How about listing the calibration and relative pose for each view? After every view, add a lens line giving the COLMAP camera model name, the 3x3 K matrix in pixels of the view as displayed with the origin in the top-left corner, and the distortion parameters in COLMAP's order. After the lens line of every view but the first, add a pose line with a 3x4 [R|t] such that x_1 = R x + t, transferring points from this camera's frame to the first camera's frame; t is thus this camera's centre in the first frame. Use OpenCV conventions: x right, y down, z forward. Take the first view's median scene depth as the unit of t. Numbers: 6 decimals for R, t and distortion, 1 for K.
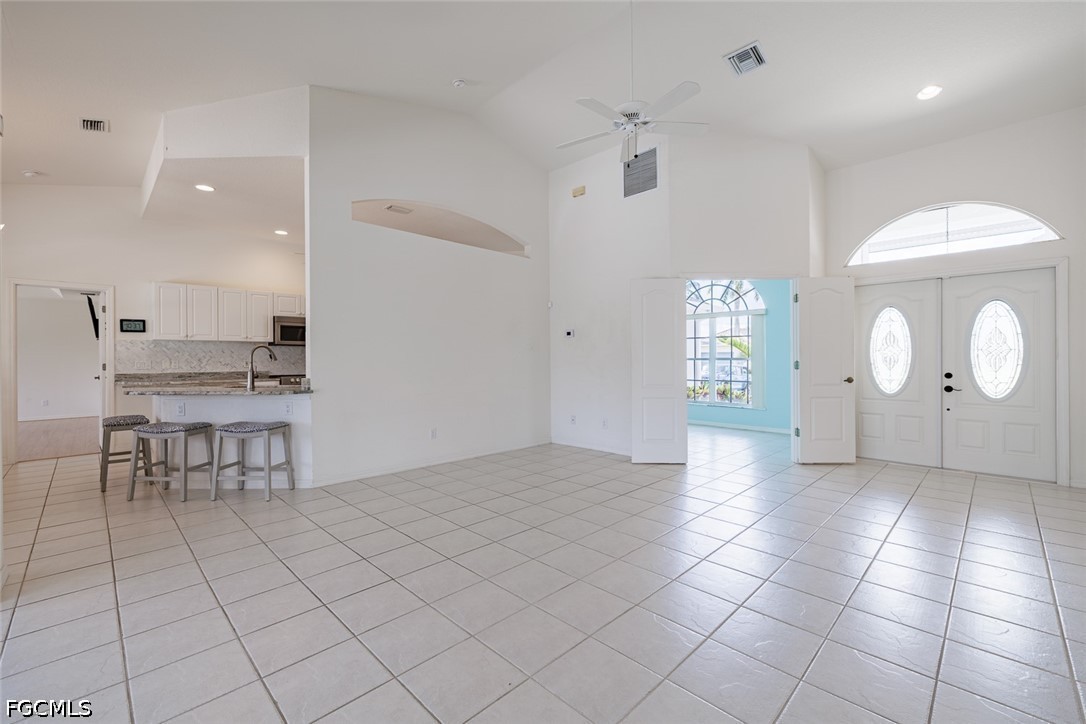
lens RADIAL K [[454.6, 0, 532.5], [0, 454.6, 358.0], [0, 0, 1]] dist [-0.001307, 0.001313]
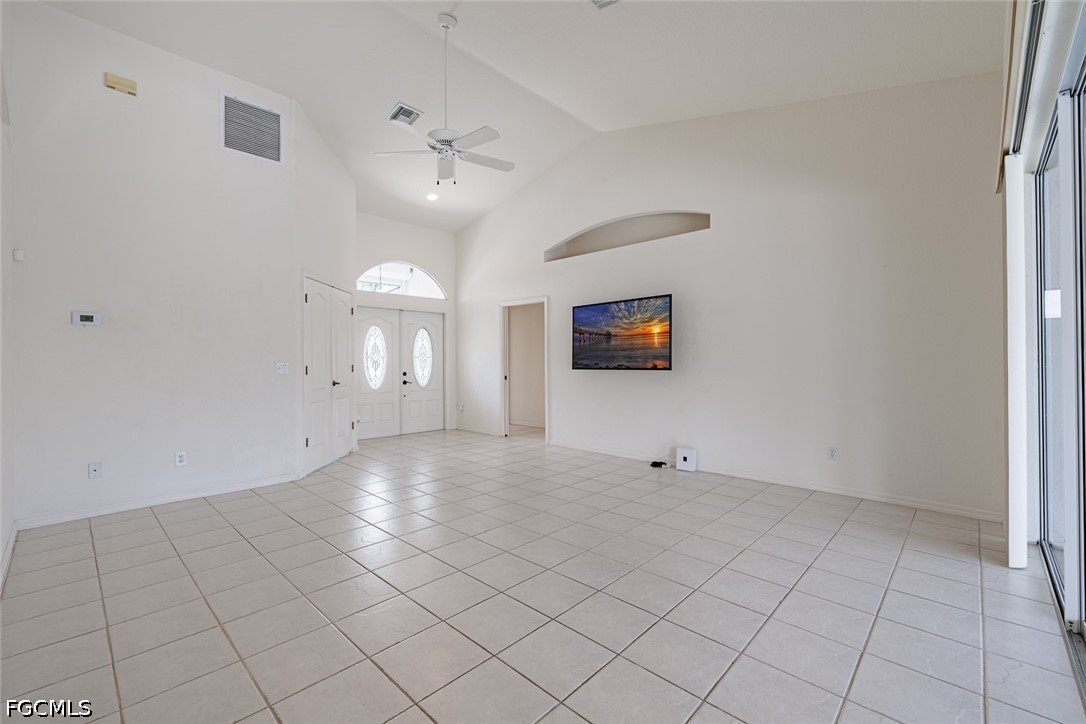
lens RADIAL K [[454.6, 0, 543.3], [0, 454.6, 356.8], [0, 0, 1]] dist [-0.001307, 0.001313]
pose [[-0.030993, 0.014059, 0.999421, -0.594331], [0.001302, 0.999901, -0.014025, 0.002866], [-0.999519, 0.000867, -0.031008, 0.538348]]
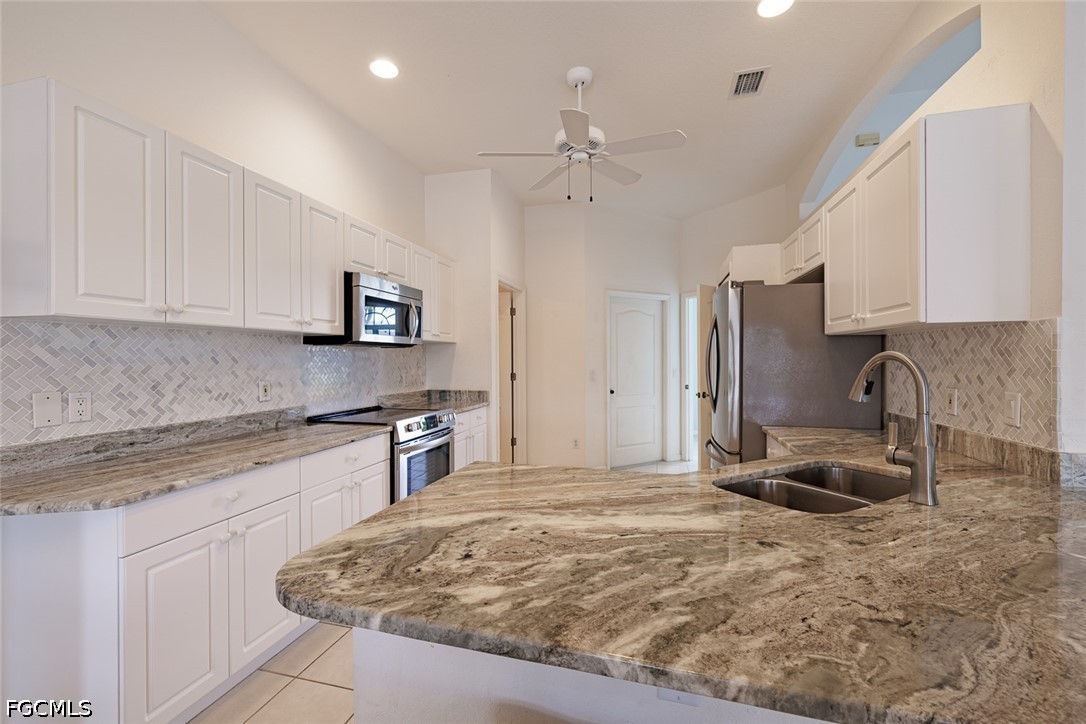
lens RADIAL K [[454.6, 0, 538.0], [0, 454.6, 358.4], [0, 0, 1]] dist [-0.001307, 0.001313]
pose [[0.864291, 0.002591, 0.502985, -0.829019], [-0.003849, 0.999992, 0.001462, -0.021319], [-0.502977, -0.003200, 0.864294, 0.744337]]
